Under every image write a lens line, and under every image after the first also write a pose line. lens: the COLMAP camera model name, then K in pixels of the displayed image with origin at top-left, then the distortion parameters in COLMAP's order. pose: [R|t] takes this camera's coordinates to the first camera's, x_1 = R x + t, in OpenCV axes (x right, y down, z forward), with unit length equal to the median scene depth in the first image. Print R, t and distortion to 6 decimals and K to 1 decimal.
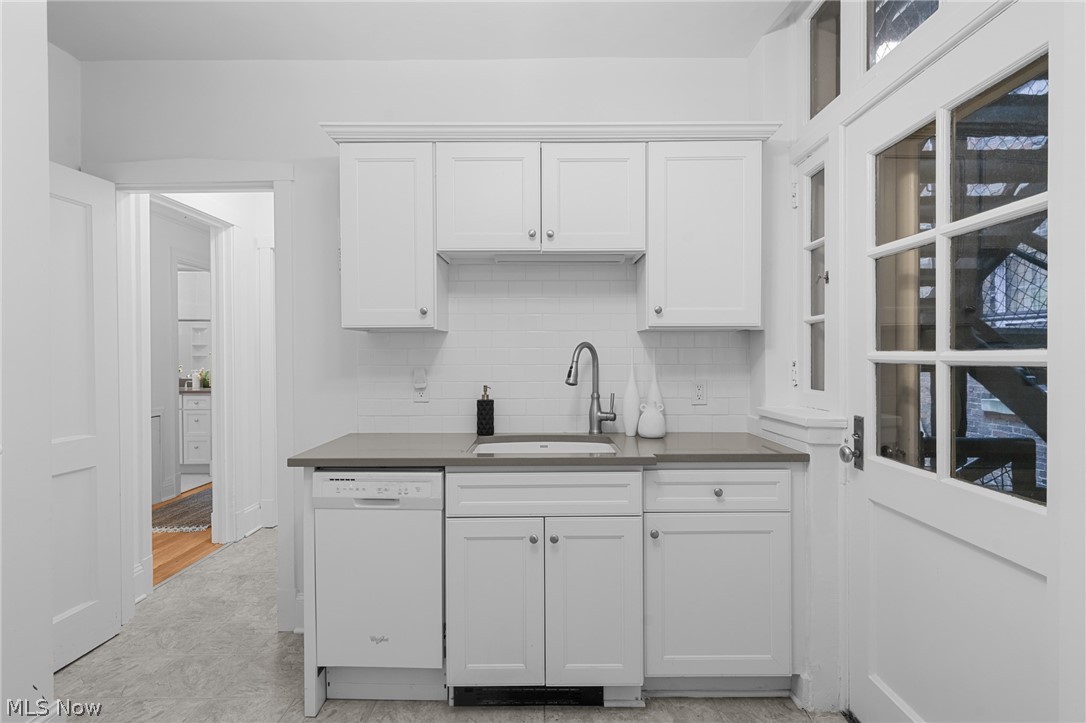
lens RADIAL K [[574.0, 0, 542.4], [0, 574.0, 359.8], [0, 0, 1]] dist [0.002643, 0.001097]
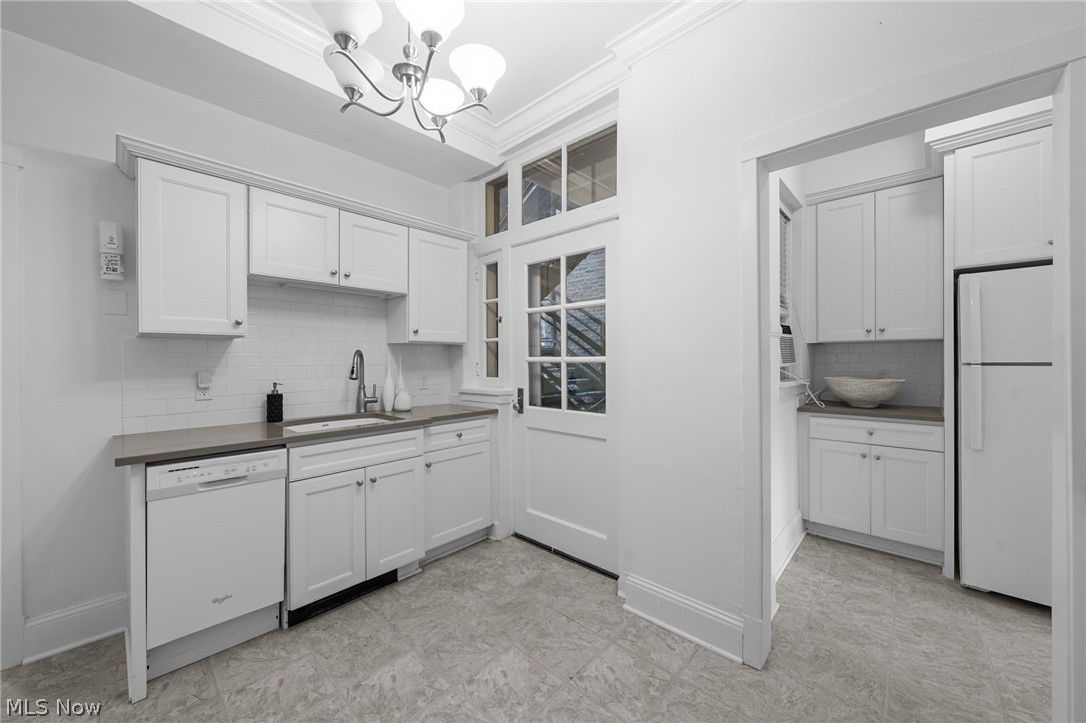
lens RADIAL K [[403.2, 0, 543.0], [0, 403.2, 361.5], [0, 0, 1]] dist [0.000294, 0.000027]
pose [[0.679030, -0.003414, 0.734103, -0.394777], [0.007650, 0.999968, -0.002426, 0.005117], [-0.734071, 0.007264, 0.679034, -0.044646]]
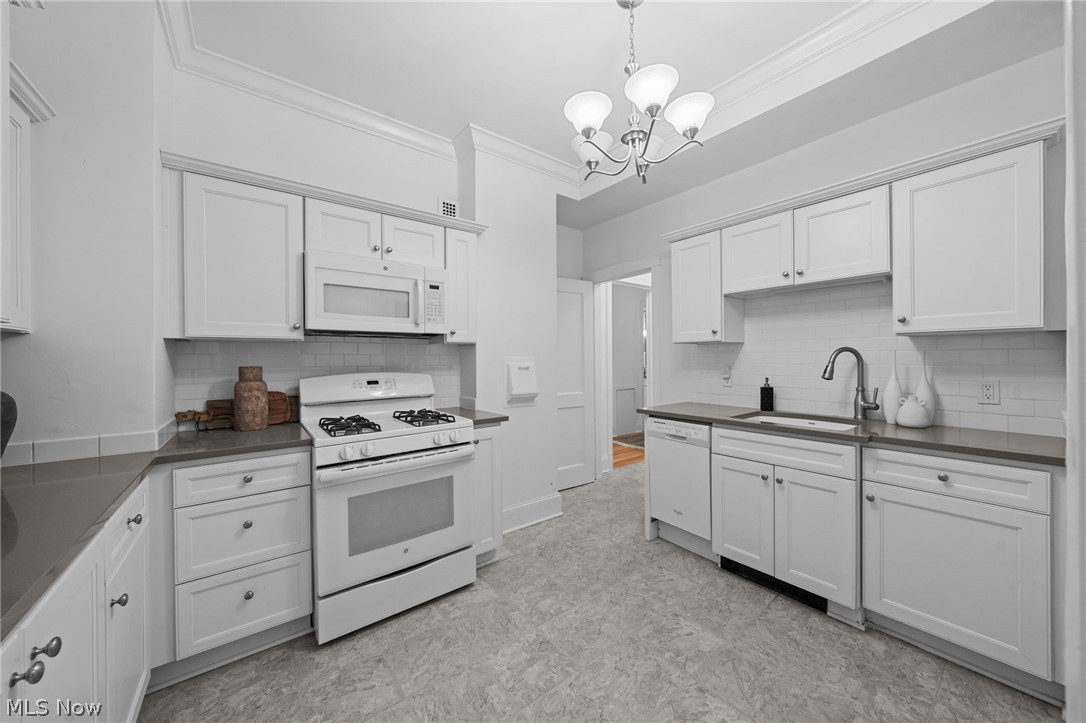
lens RADIAL K [[383.0, 0, 546.9], [0, 383.0, 360.4], [0, 0, 1]] dist [0.000016, 0.000064]
pose [[0.620017, 0.003202, -0.784582, 0.369717], [-0.001894, 0.999995, 0.002584, -0.002030], [0.784586, -0.000116, 0.620020, -0.079831]]
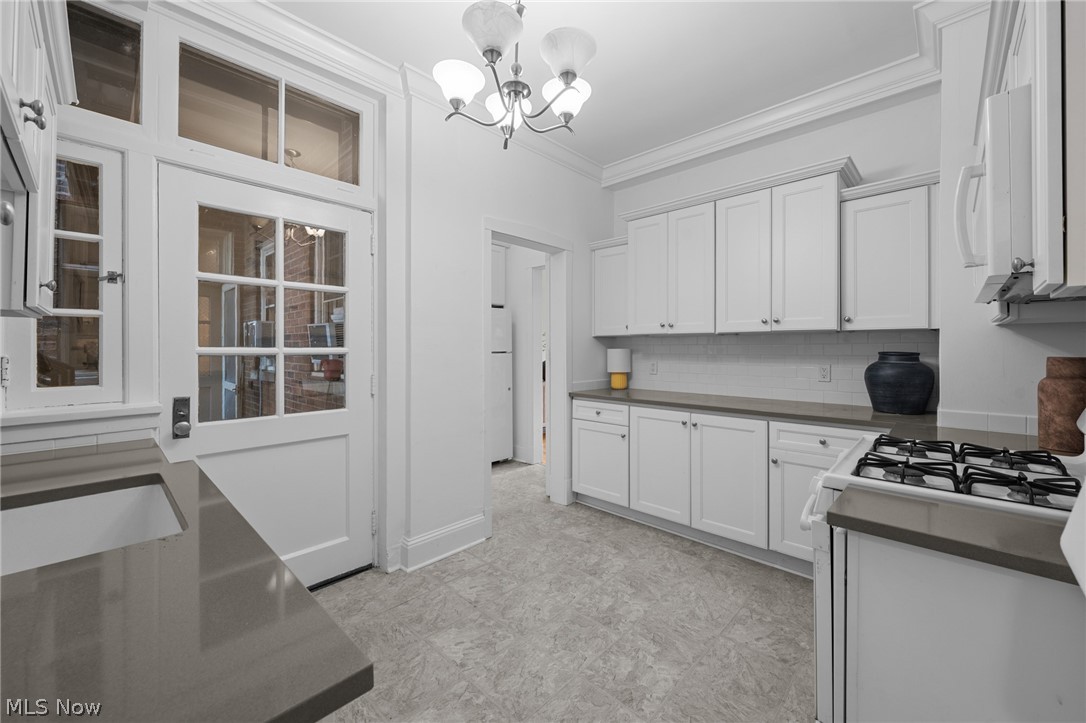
lens RADIAL K [[430.4, 0, 543.4], [0, 430.4, 347.4], [0, 0, 1]] dist [0.000095, 0.000027]
pose [[-0.727362, 0.005304, 0.686233, -0.598984], [0.007754, 0.999970, 0.000489, -0.006742], [-0.686210, 0.005677, -0.727382, 0.971912]]
